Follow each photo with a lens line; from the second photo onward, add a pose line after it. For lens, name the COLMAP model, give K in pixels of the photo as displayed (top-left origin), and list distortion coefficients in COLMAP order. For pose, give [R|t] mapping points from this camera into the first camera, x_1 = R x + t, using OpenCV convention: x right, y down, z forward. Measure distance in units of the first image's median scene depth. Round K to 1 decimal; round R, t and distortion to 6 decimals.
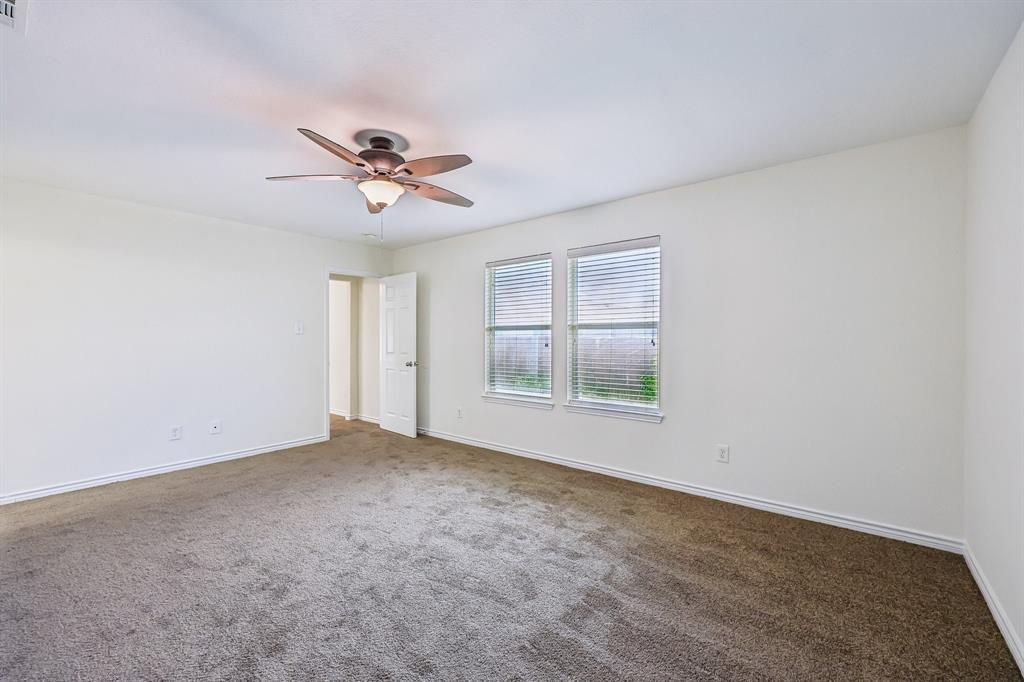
lens RADIAL K [[413.5, 0, 517.0], [0, 413.5, 343.4], [0, 0, 1]] dist [0.000680, 0.000323]
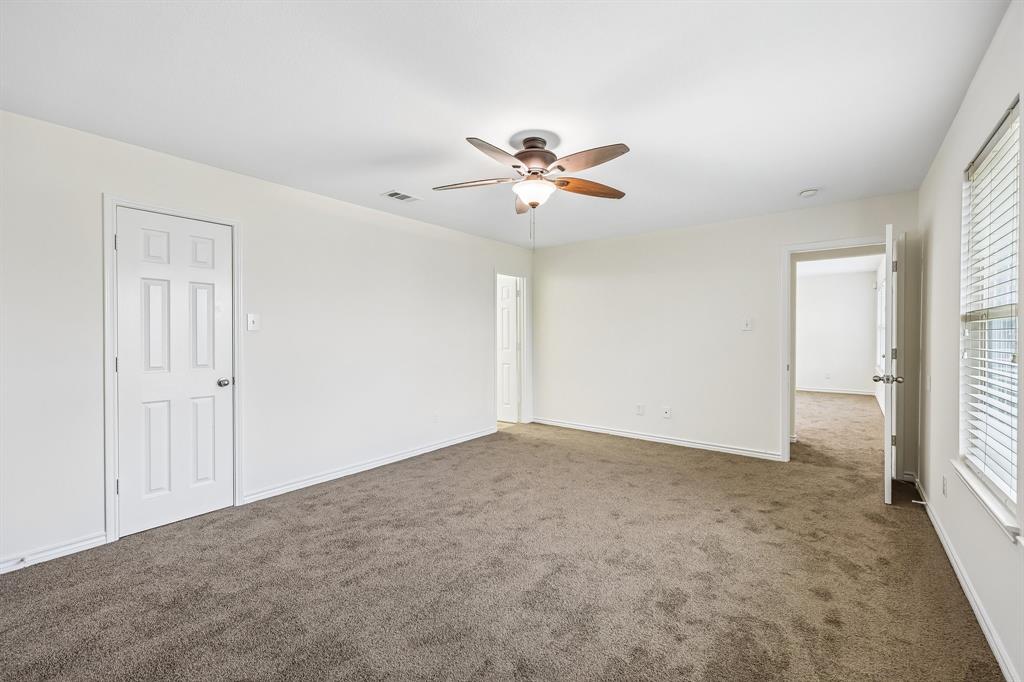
lens RADIAL K [[413.5, 0, 511.3], [0, 413.5, 341.3], [0, 0, 1]] dist [0.000680, 0.000323]
pose [[0.021041, 0.020757, -0.999563, 0.512753], [-0.012883, 0.999707, 0.020489, -0.015665], [0.999696, 0.012446, 0.021303, 0.687301]]
